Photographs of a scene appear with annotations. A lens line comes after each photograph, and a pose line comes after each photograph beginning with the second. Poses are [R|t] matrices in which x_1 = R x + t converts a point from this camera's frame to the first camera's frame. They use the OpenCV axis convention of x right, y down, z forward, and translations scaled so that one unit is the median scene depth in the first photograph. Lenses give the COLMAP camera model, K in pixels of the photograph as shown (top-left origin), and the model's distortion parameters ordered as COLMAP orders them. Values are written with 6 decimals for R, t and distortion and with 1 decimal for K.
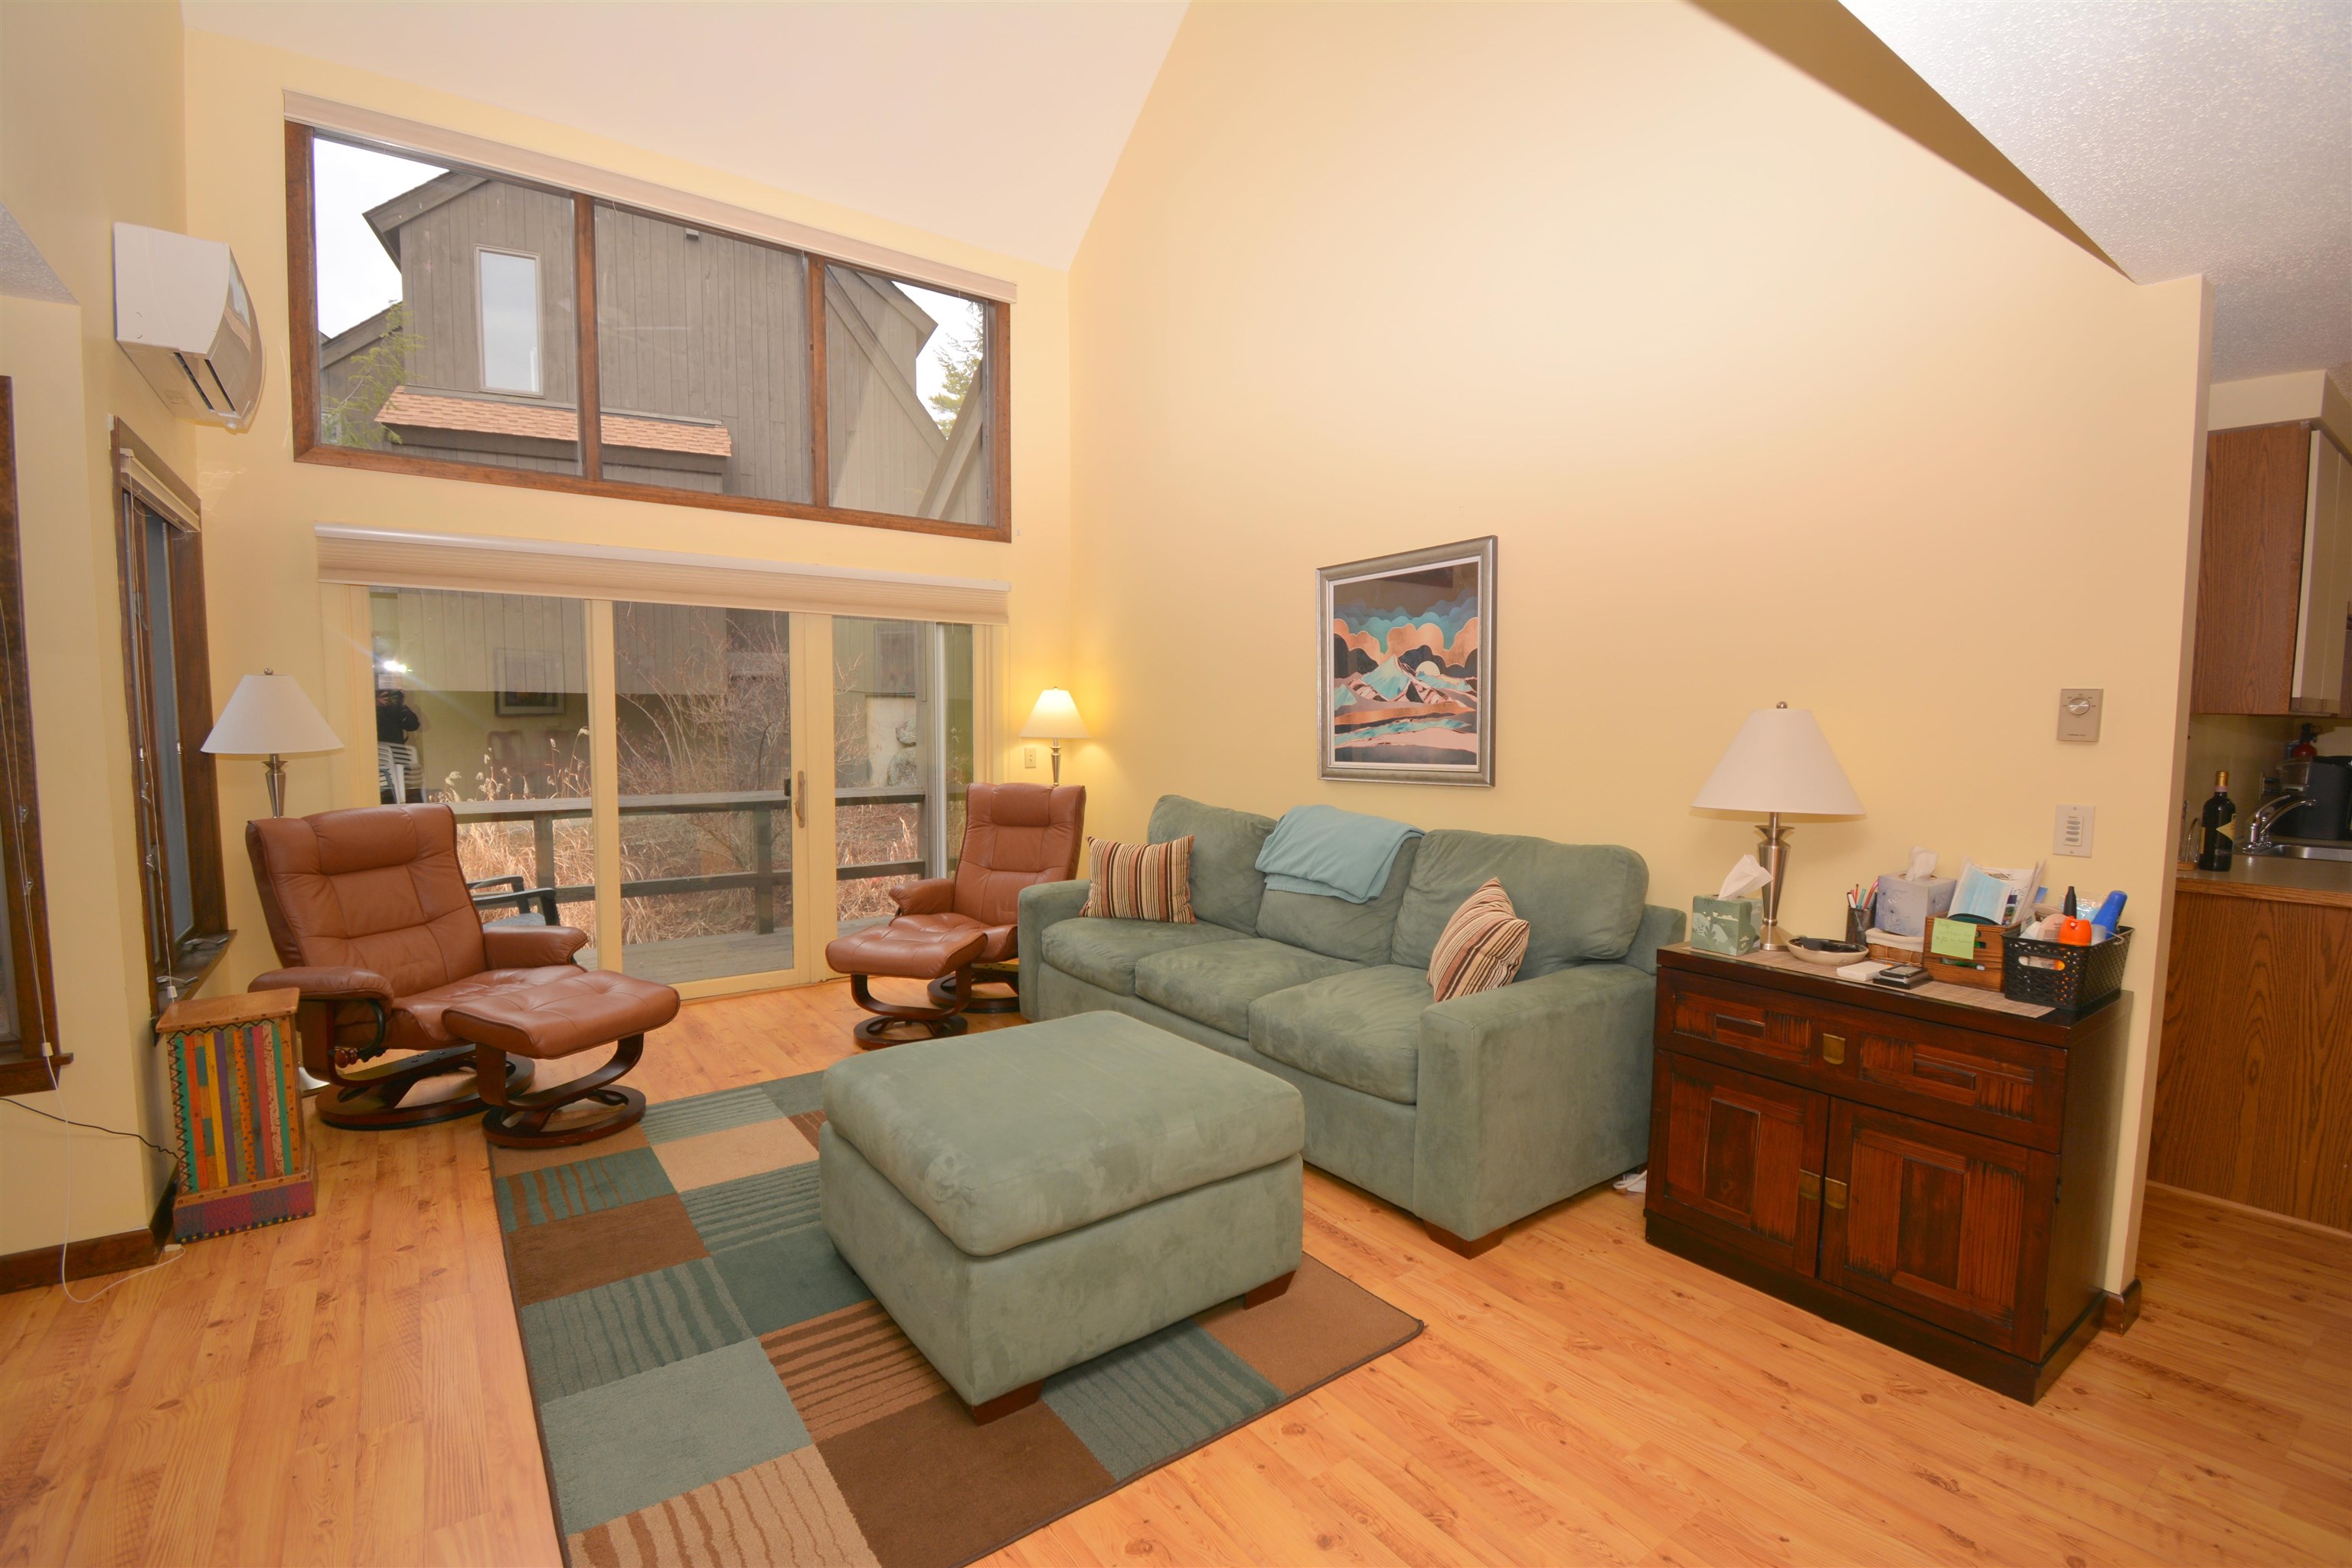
lens RADIAL K [[1041.7, 0, 1173.7], [0, 1041.7, 796.1], [0, 0, 1]] dist [-0.004233, -0.008973]
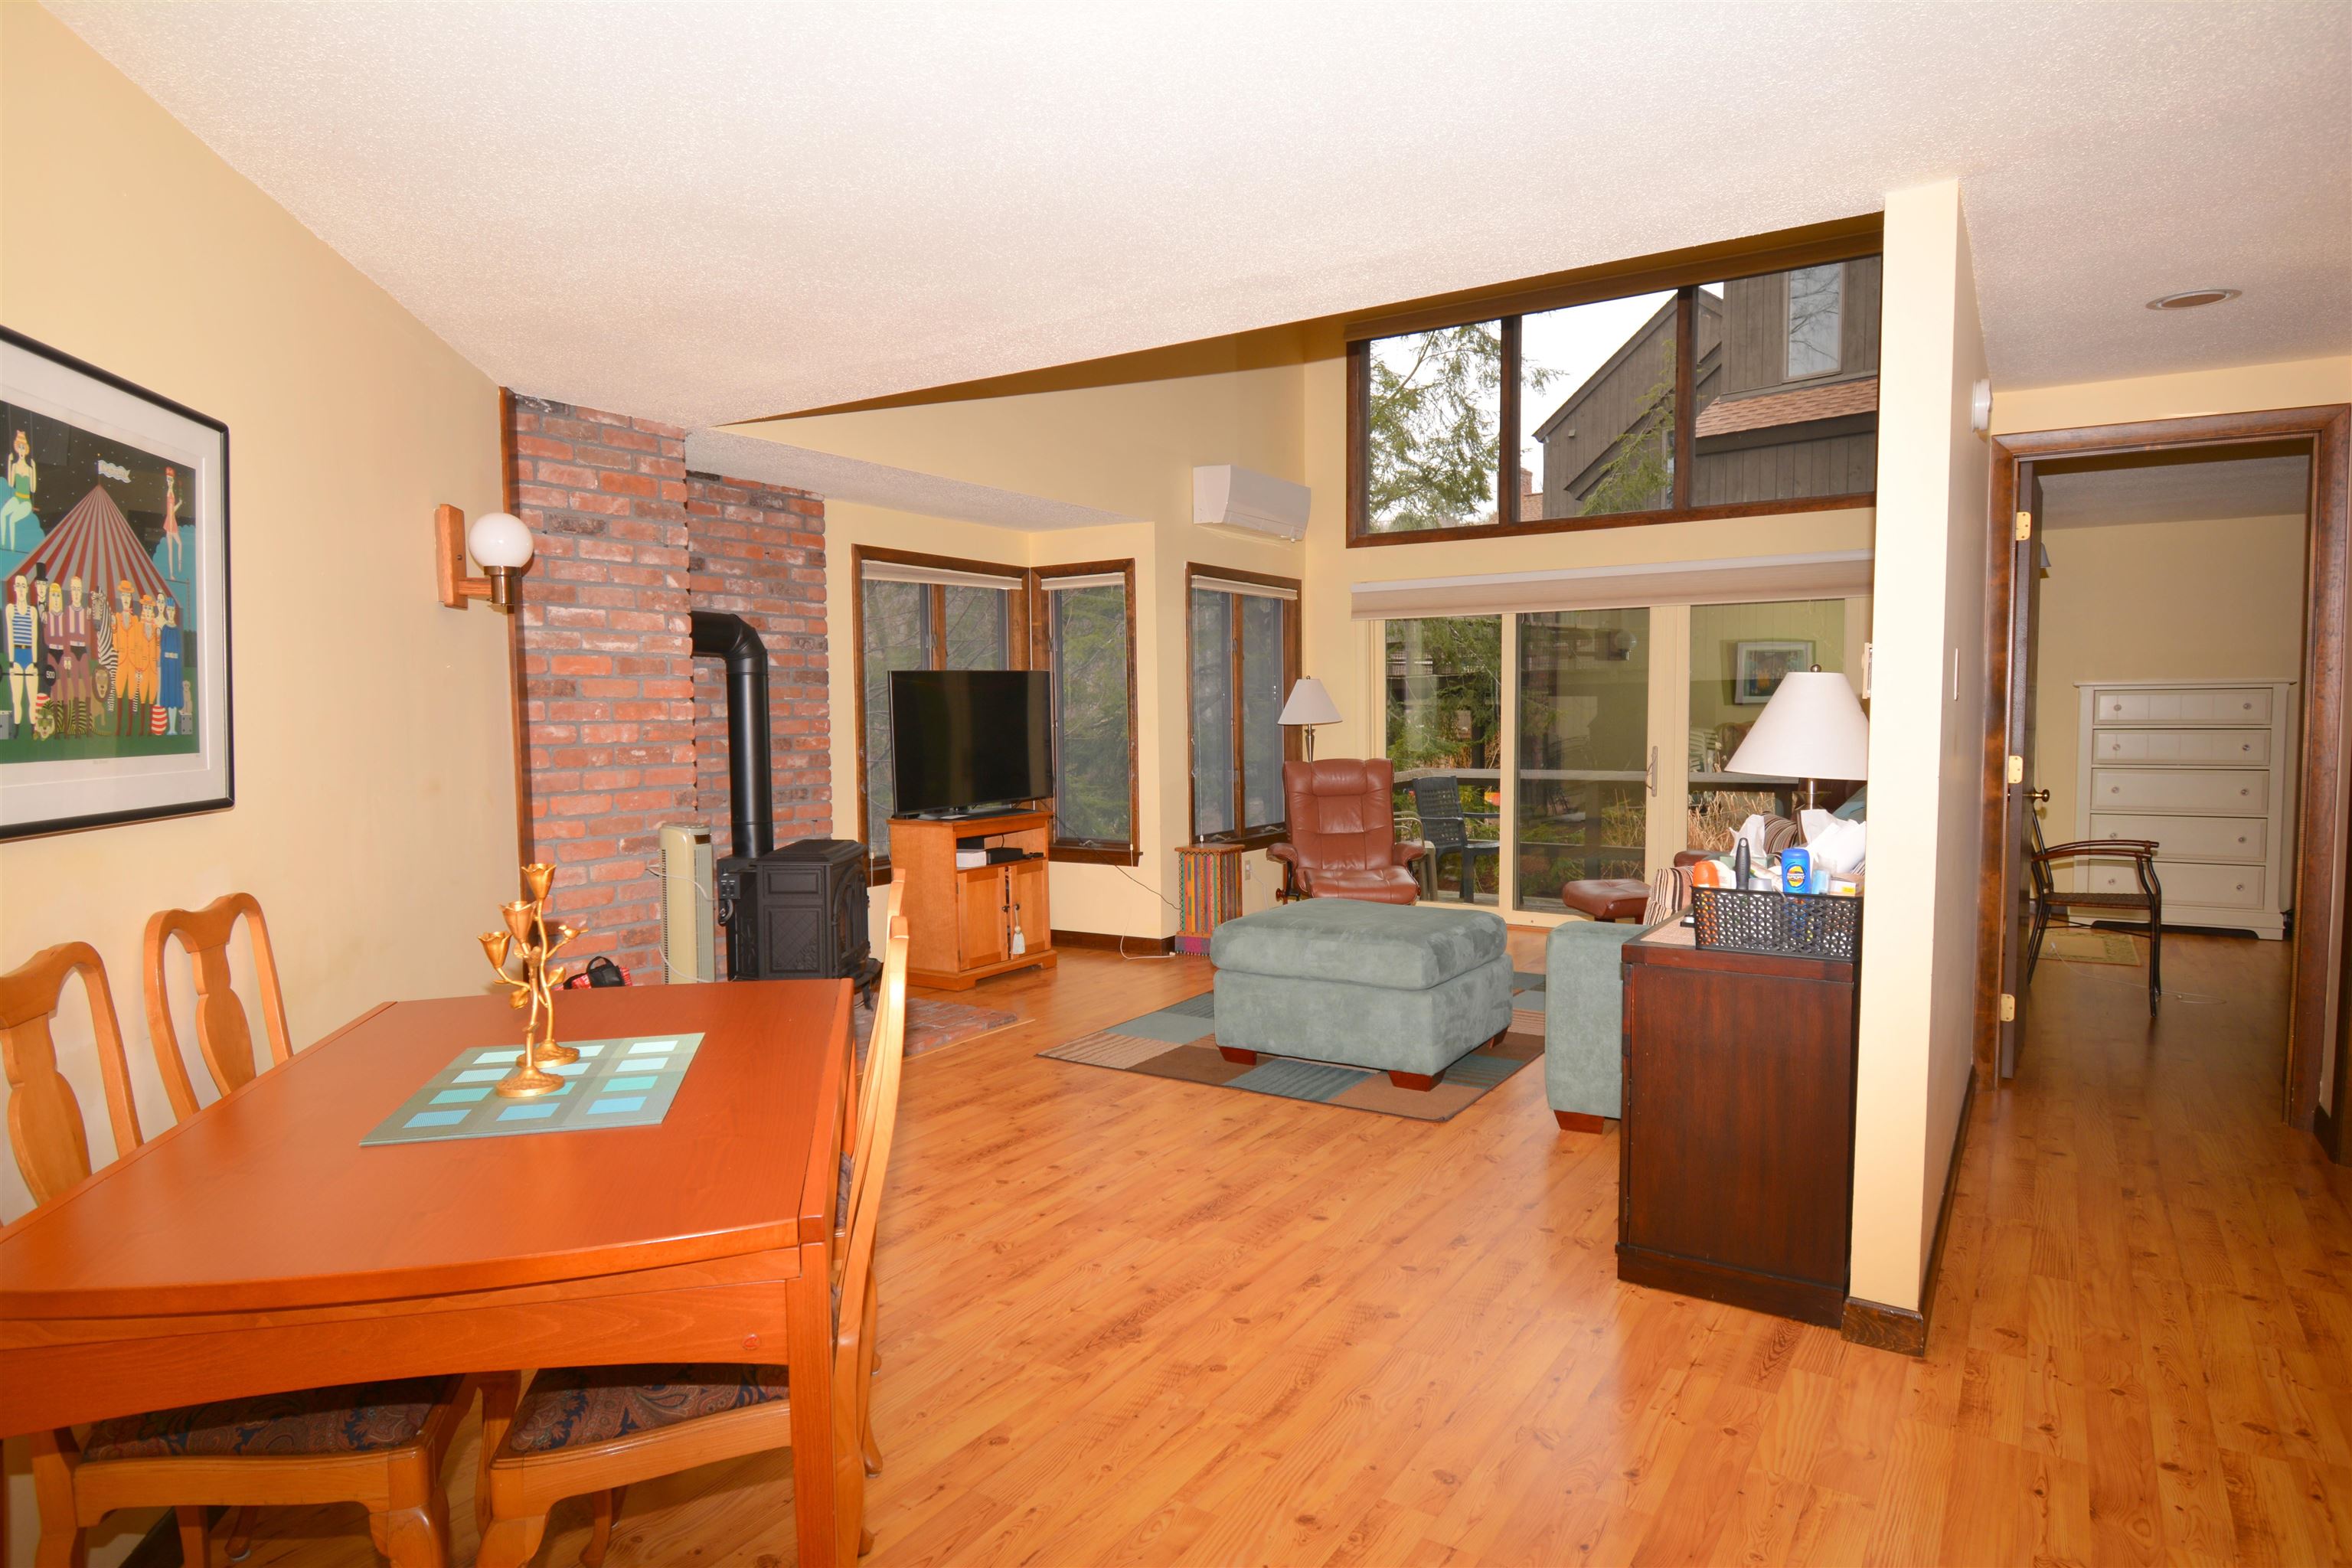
lens RADIAL K [[1335.6, 0, 1173.5], [0, 1335.6, 809.0], [0, 0, 1]] dist [-0.005384, -0.018429]
pose [[0.358394, 0.058455, -0.931738, 1.068963], [-0.060033, 0.997415, 0.039484, 0.022683], [0.931638, 0.041784, 0.360977, -0.007737]]
